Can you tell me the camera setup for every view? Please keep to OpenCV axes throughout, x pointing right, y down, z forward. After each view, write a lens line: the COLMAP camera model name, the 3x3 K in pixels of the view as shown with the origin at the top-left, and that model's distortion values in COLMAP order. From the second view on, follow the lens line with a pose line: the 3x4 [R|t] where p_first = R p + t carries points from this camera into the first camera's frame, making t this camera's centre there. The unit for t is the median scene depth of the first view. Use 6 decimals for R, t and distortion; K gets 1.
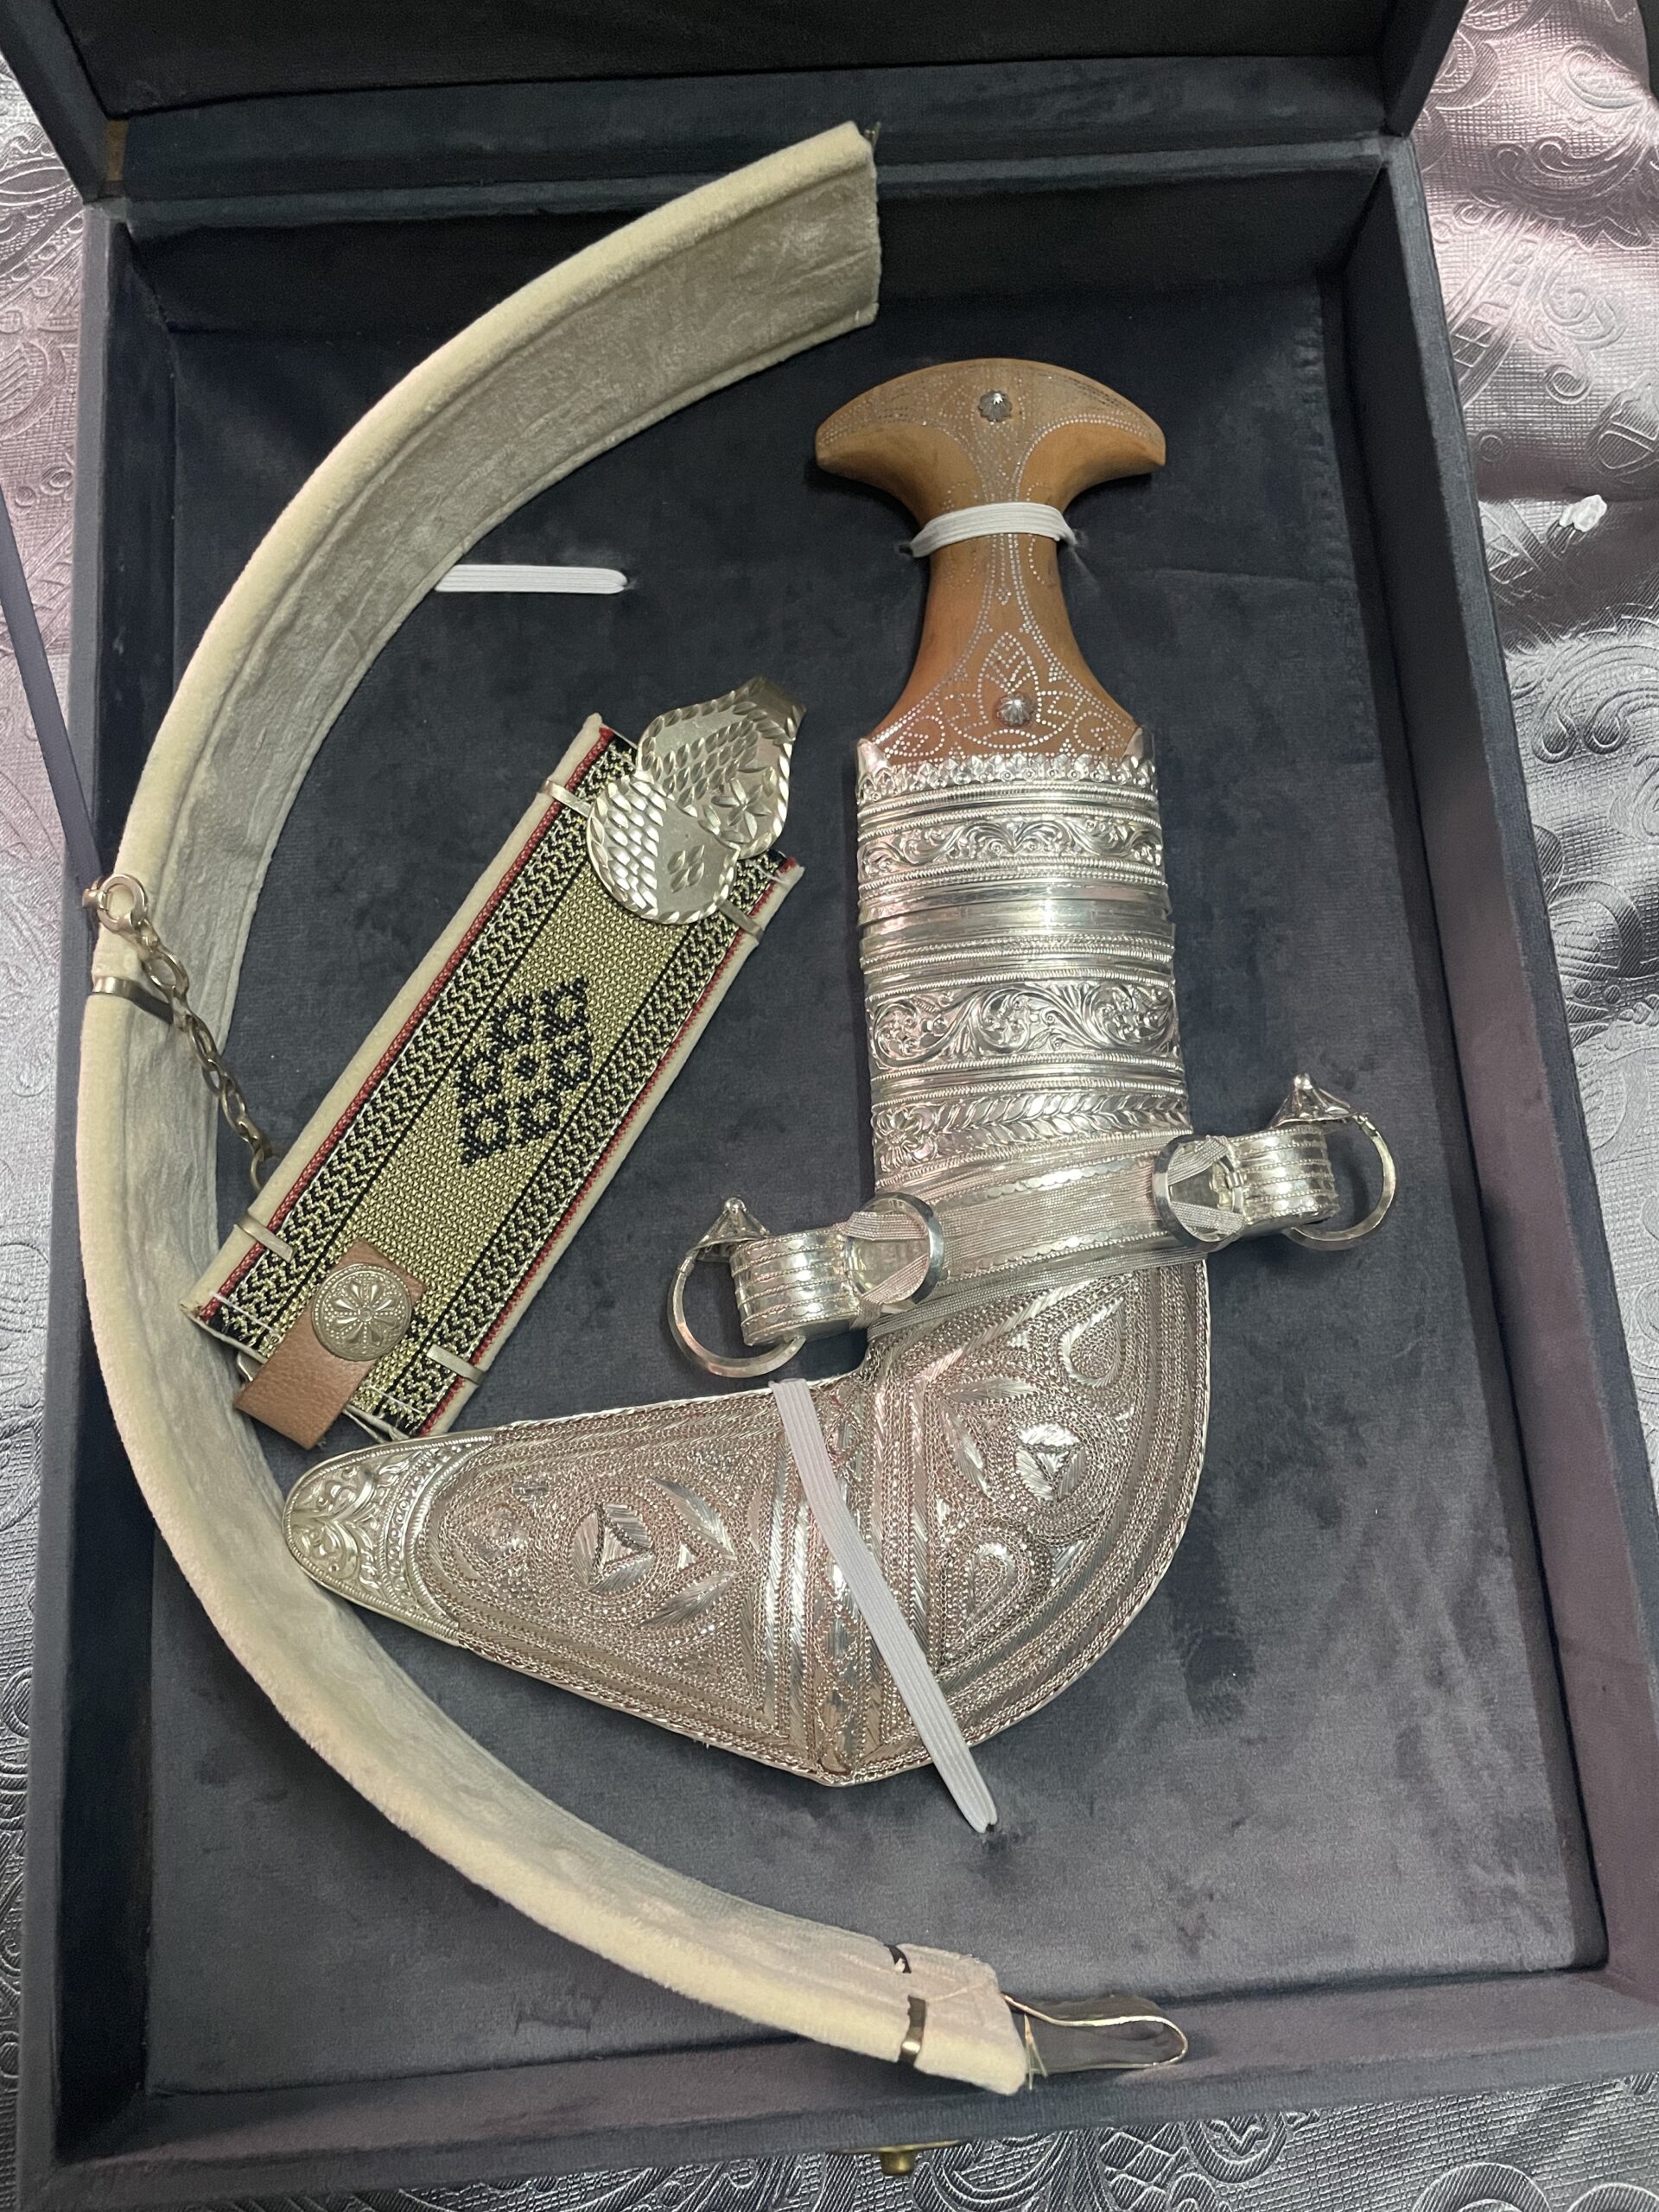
lens RADIAL K [[1650.9, 0, 844.2], [0, 1650.9, 1105.8], [0, 0, 1]] dist [0.065231, -0.102833]
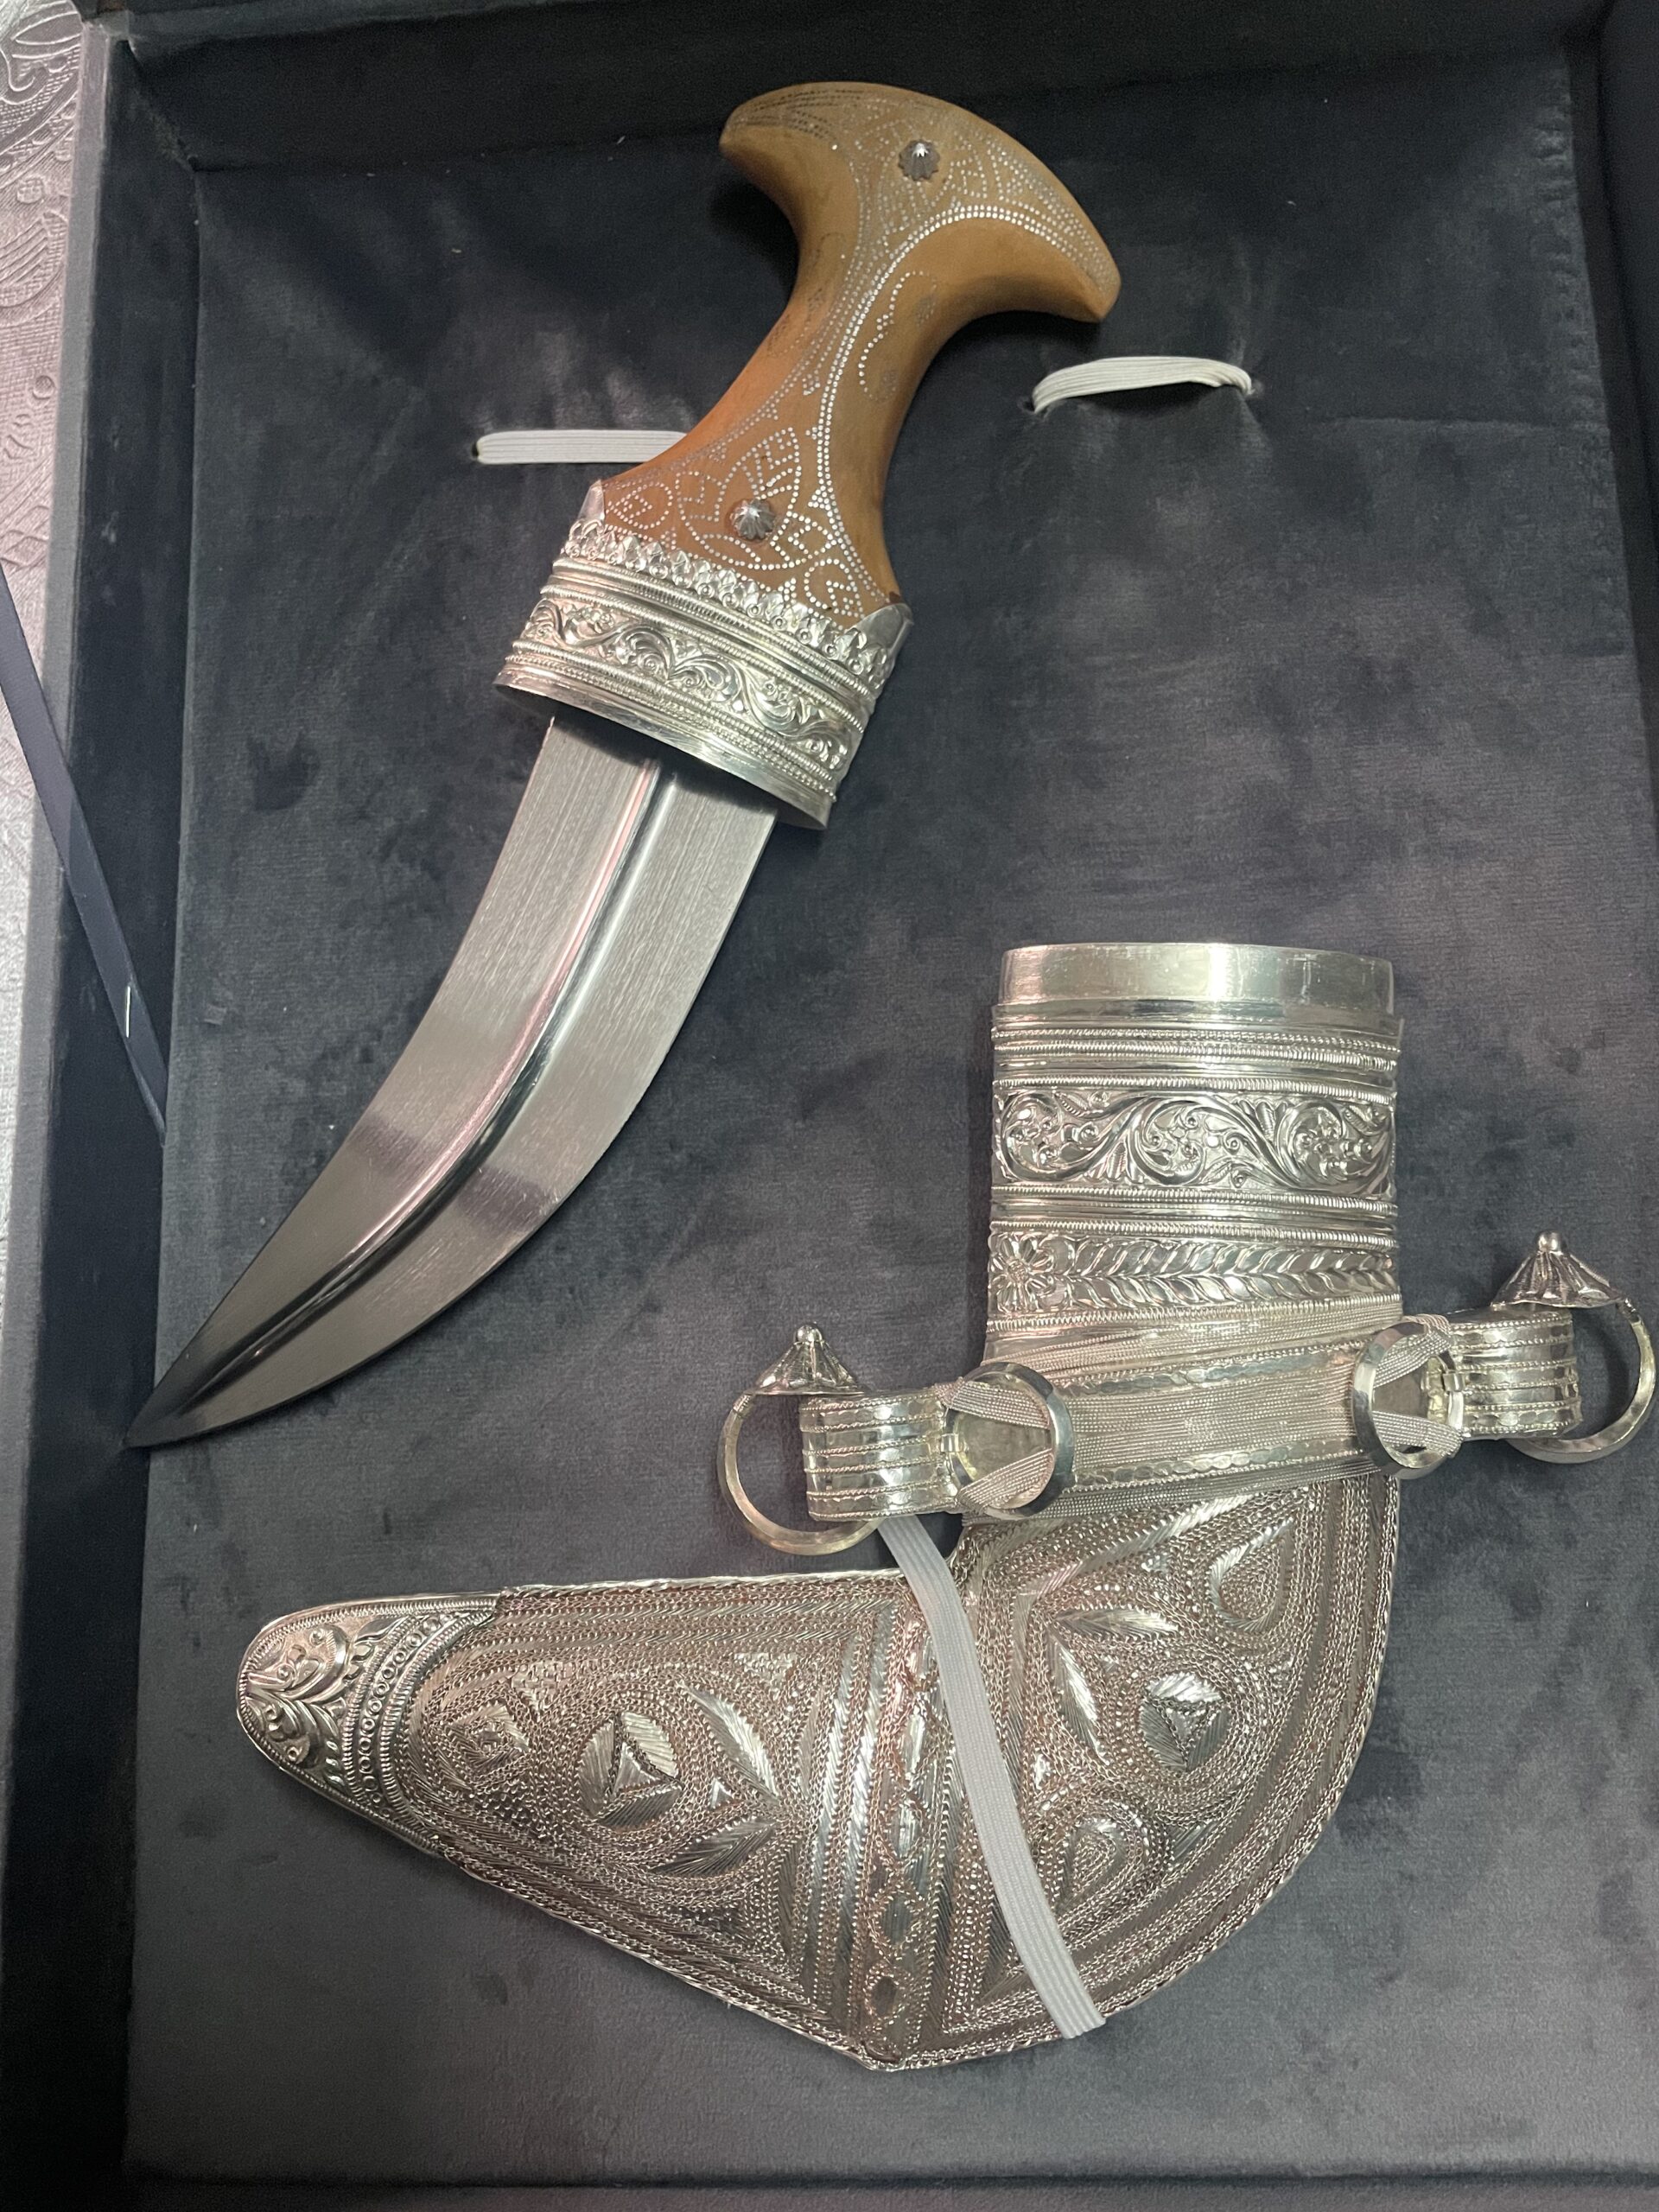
lens RADIAL K [[1650.9, 0, 844.2], [0, 1650.9, 1105.8], [0, 0, 1]] dist [0.065231, -0.102833]
pose [[0.992656, 0.022402, -0.118879, 0.054054], [-0.016040, 0.998401, 0.054203, -0.031851], [0.119904, -0.051898, 0.991428, 0.171645]]
